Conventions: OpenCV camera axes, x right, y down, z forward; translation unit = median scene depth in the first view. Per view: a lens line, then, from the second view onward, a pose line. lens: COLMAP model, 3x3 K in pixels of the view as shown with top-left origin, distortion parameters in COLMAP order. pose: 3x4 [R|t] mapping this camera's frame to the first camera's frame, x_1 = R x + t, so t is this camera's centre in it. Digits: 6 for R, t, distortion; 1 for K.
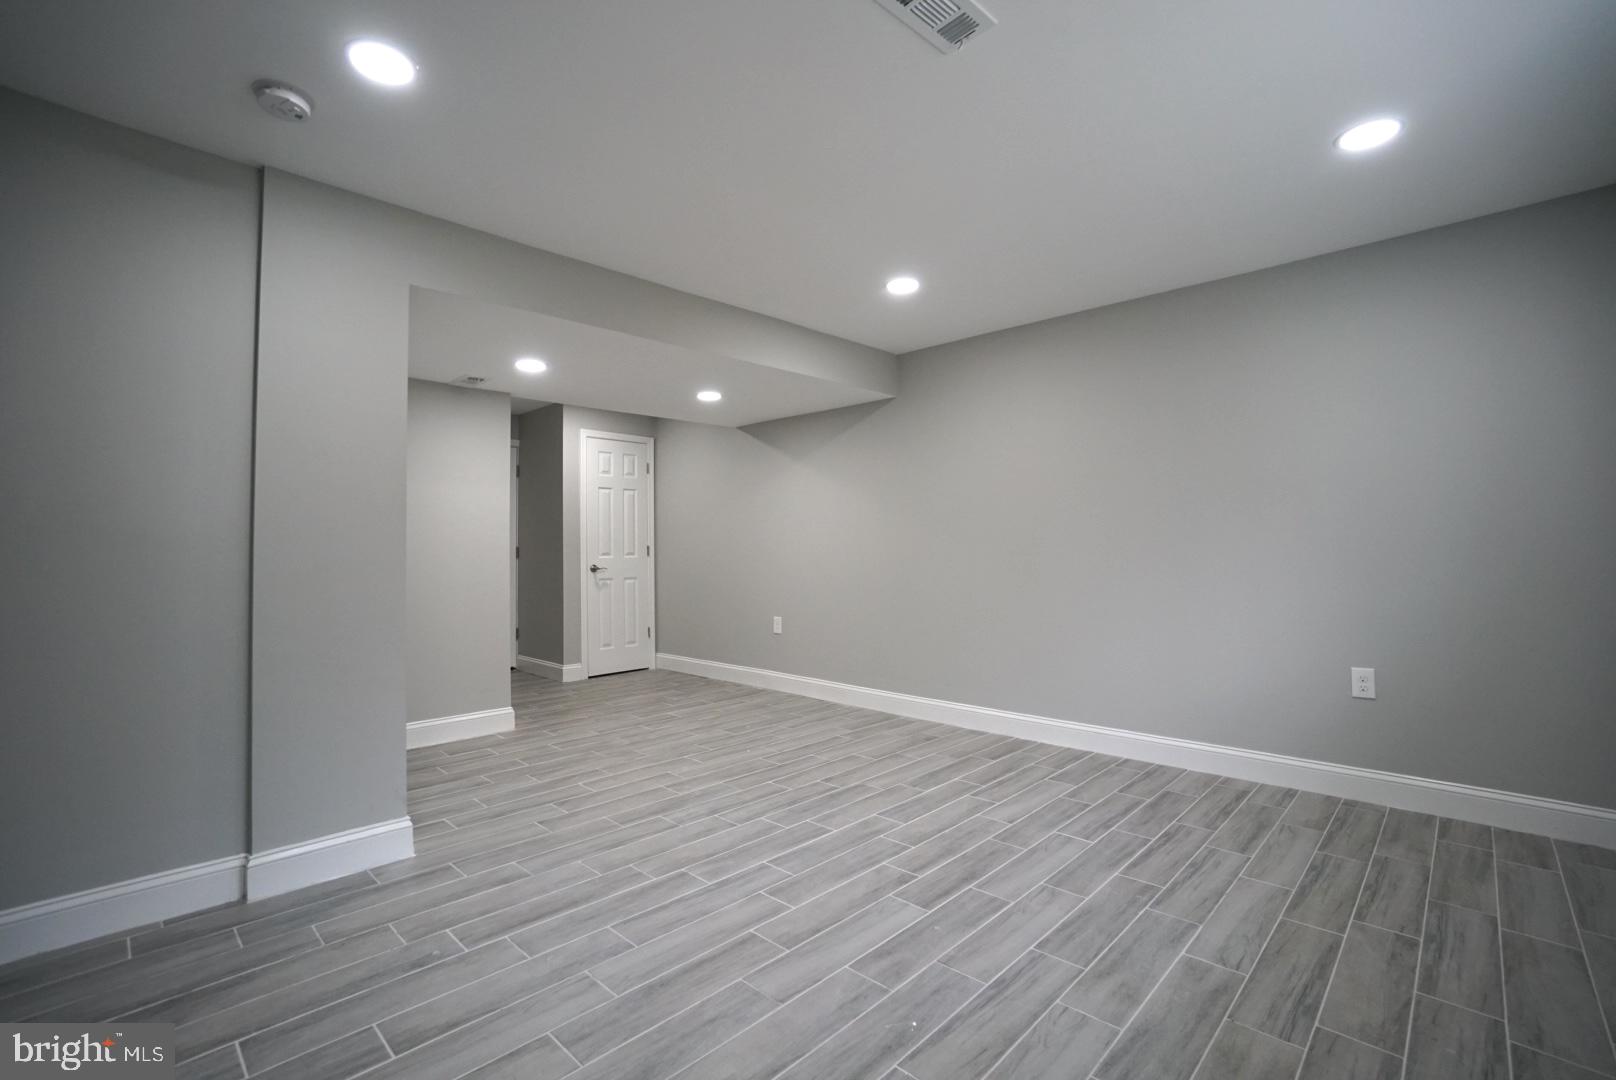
lens RADIAL K [[715.2, 0, 798.6], [0, 715.2, 550.5], [0, 0, 1]] dist [-0.060575, 0.020133]
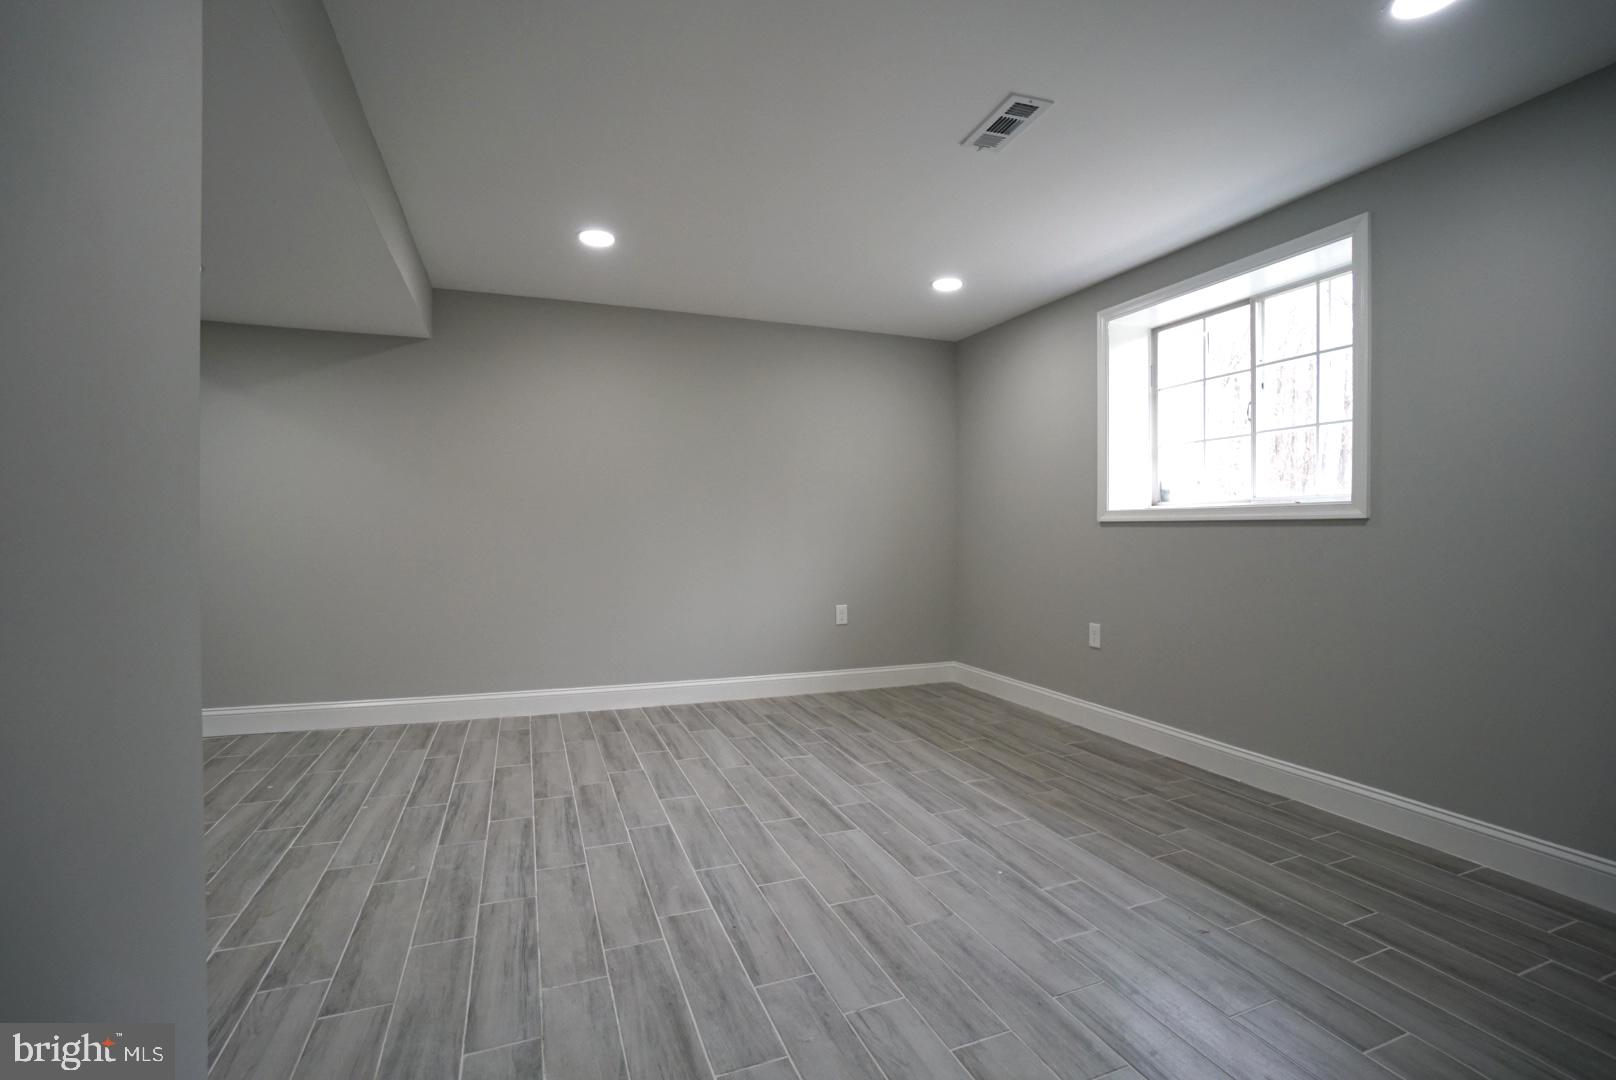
lens RADIAL K [[715.2, 0, 803.4], [0, 715.2, 533.3], [0, 0, 1]] dist [-0.060575, 0.020133]
pose [[0.401434, 0.005459, 0.915872, -0.757937], [-0.012889, 0.999917, -0.000310, 0.011658], [-0.915797, -0.011680, 0.401471, 0.486748]]
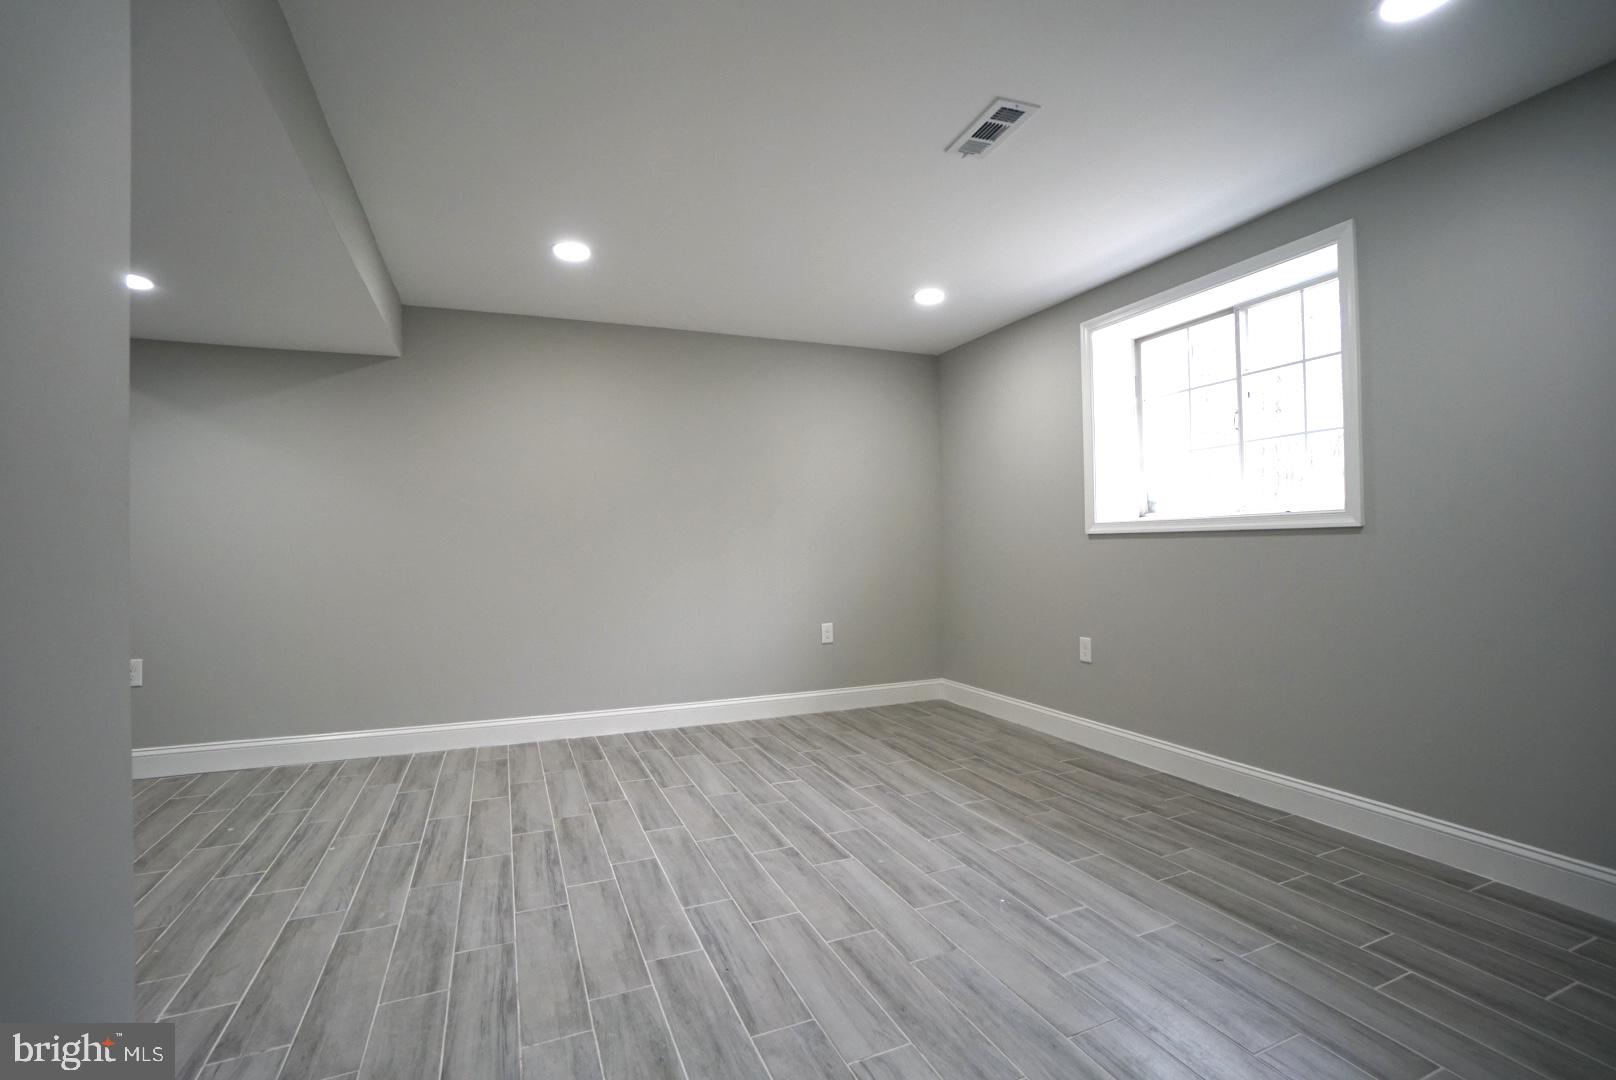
lens RADIAL K [[715.2, 0, 802.7], [0, 715.2, 540.3], [0, 0, 1]] dist [-0.060575, 0.020133]
pose [[0.376532, 0.011743, 0.926329, -0.730594], [0.003583, 0.999894, -0.014132, 0.009982], [-0.926397, 0.008640, 0.376450, 0.508894]]
